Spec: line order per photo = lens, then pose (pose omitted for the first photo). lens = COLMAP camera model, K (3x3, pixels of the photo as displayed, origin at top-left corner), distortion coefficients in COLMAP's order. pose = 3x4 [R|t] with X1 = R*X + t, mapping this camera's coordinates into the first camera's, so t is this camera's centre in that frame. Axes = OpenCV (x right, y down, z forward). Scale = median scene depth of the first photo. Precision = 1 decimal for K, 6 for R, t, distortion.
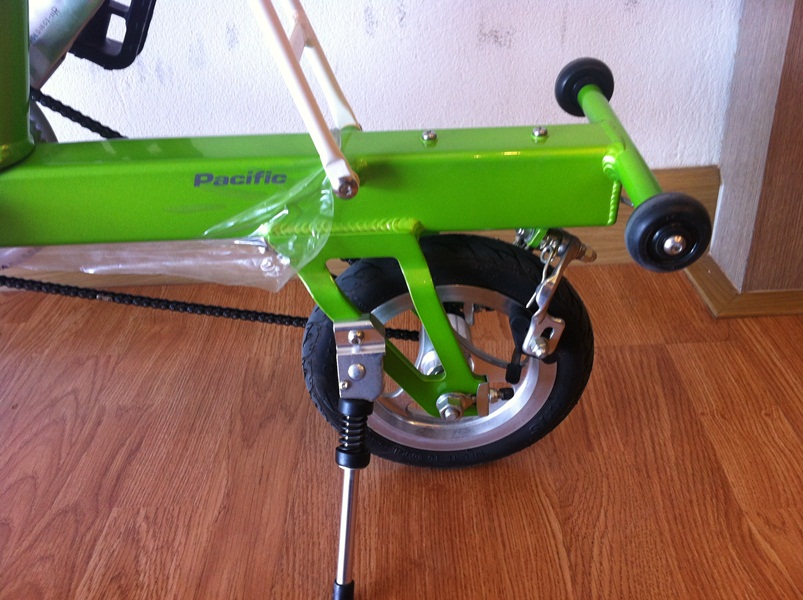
lens RADIAL K [[764.0, 0, 401.5], [0, 764.0, 300.0], [0, 0, 1]] dist [0.104951, -0.325095]
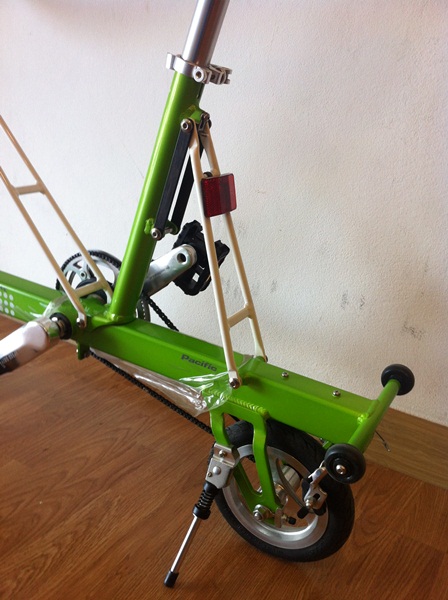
lens RADIAL K [[570.9, 0, 224.0], [0, 570.9, 300.0], [0, 0, 1]] dist [0.104951, -0.325095]
pose [[0.846955, 0.298316, -0.440086, 0.442807], [-0.389686, 0.911418, -0.132146, -0.110685], [0.361681, 0.283417, 0.888179, -0.416960]]
